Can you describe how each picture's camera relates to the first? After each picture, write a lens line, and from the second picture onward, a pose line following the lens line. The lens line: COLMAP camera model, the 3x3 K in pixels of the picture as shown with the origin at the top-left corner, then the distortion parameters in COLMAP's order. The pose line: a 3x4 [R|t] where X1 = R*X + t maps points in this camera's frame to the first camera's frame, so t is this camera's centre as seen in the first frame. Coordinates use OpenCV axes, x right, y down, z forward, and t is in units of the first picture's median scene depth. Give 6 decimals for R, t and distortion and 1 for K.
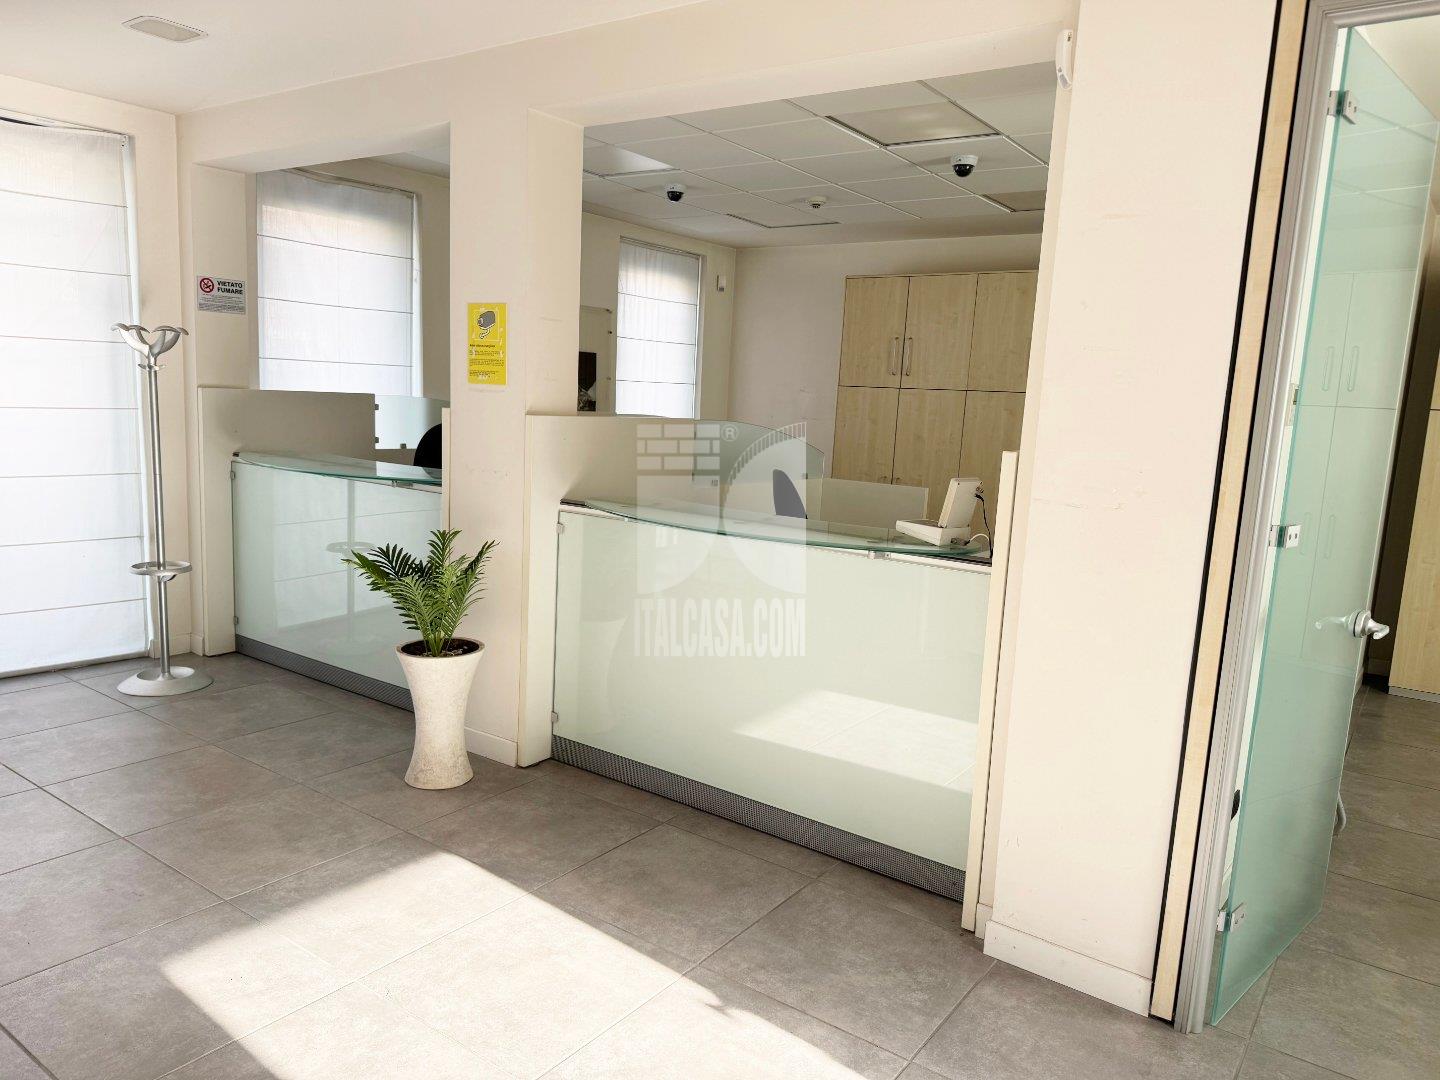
lens RADIAL K [[1002.4, 0, 720.0], [0, 1002.4, 540.0], [0, 0, 1]] dist [0.028106, -0.000395]
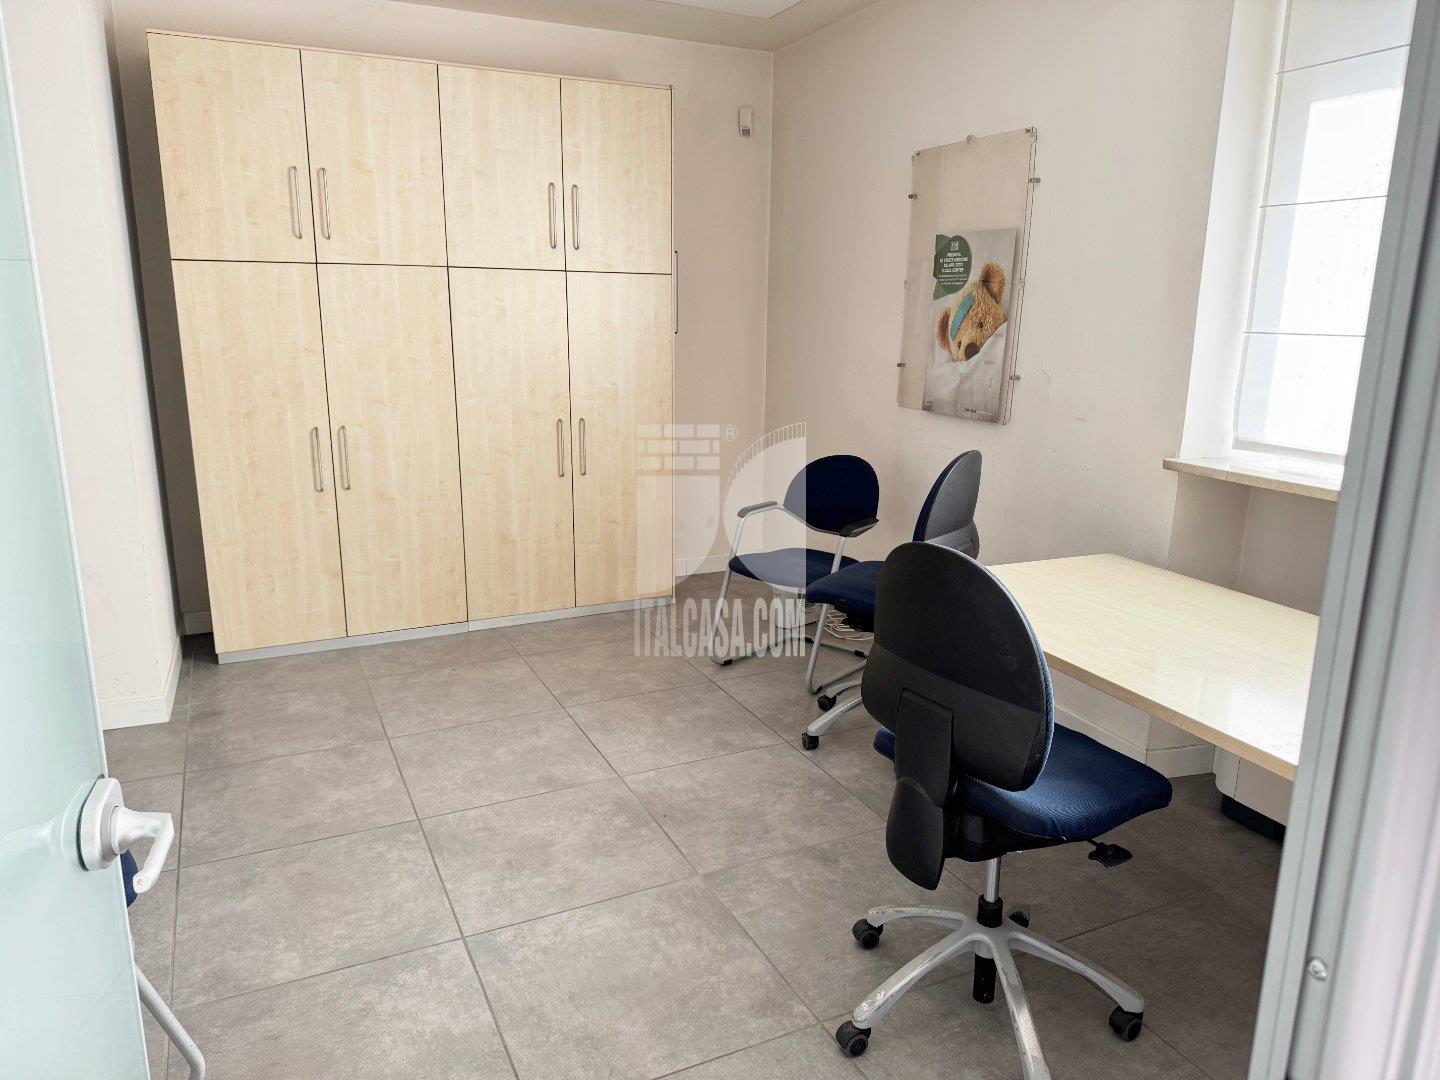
lens RADIAL K [[1002.4, 0, 720.0], [0, 1002.4, 540.0], [0, 0, 1]] dist [0.028106, -0.000395]
pose [[0.470998, -0.254169, 0.844724, 0.340013], [0.148997, 0.966755, 0.207810, -0.037705], [-0.869460, 0.027984, 0.493210, 0.470305]]
